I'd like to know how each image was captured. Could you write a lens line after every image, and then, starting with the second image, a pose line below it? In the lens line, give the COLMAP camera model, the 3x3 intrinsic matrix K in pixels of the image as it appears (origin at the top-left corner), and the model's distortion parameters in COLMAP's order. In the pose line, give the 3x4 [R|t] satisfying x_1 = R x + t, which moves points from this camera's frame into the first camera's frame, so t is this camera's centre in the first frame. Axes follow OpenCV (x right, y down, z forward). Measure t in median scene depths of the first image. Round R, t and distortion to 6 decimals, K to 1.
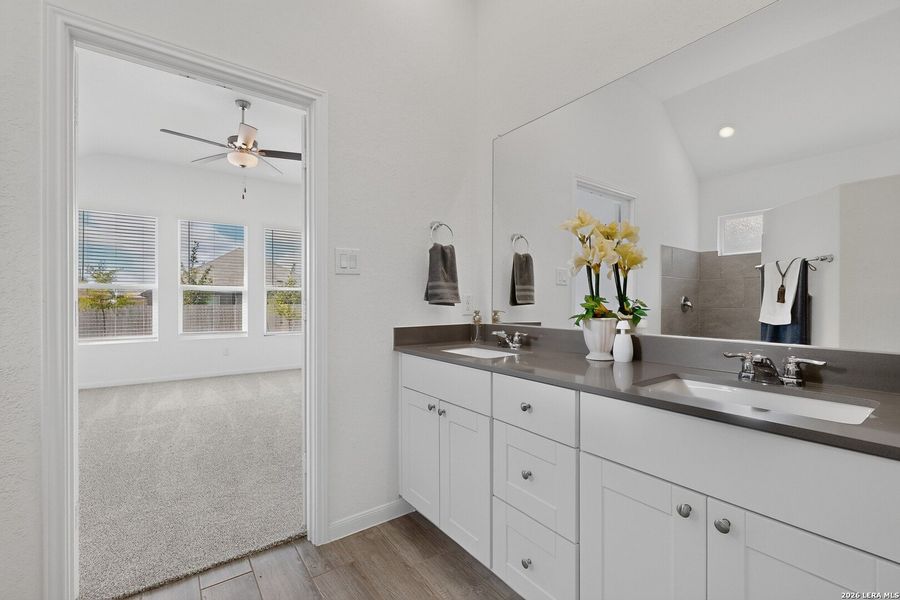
lens RADIAL K [[394.0, 0, 451.2], [0, 394.0, 304.2], [0, 0, 1]] dist [0.011649, -0.000561]
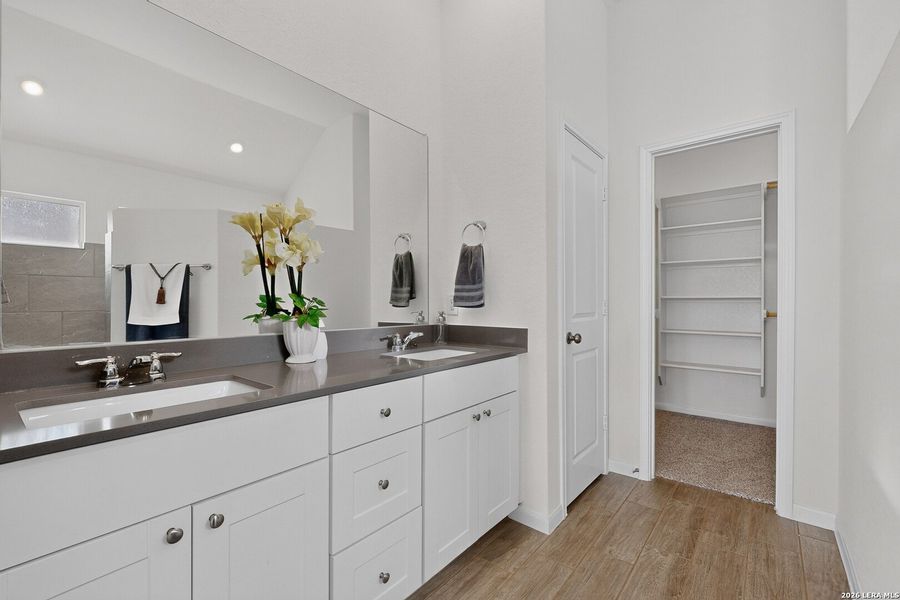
lens RADIAL K [[394.0, 0, 450.6], [0, 394.0, 296.0], [0, 0, 1]] dist [0.011649, -0.000561]
pose [[-0.251777, 0.013511, 0.967691, -0.460371], [0.011016, 0.999878, -0.011094, -0.003760], [-0.967723, 0.007867, -0.251895, 0.643071]]
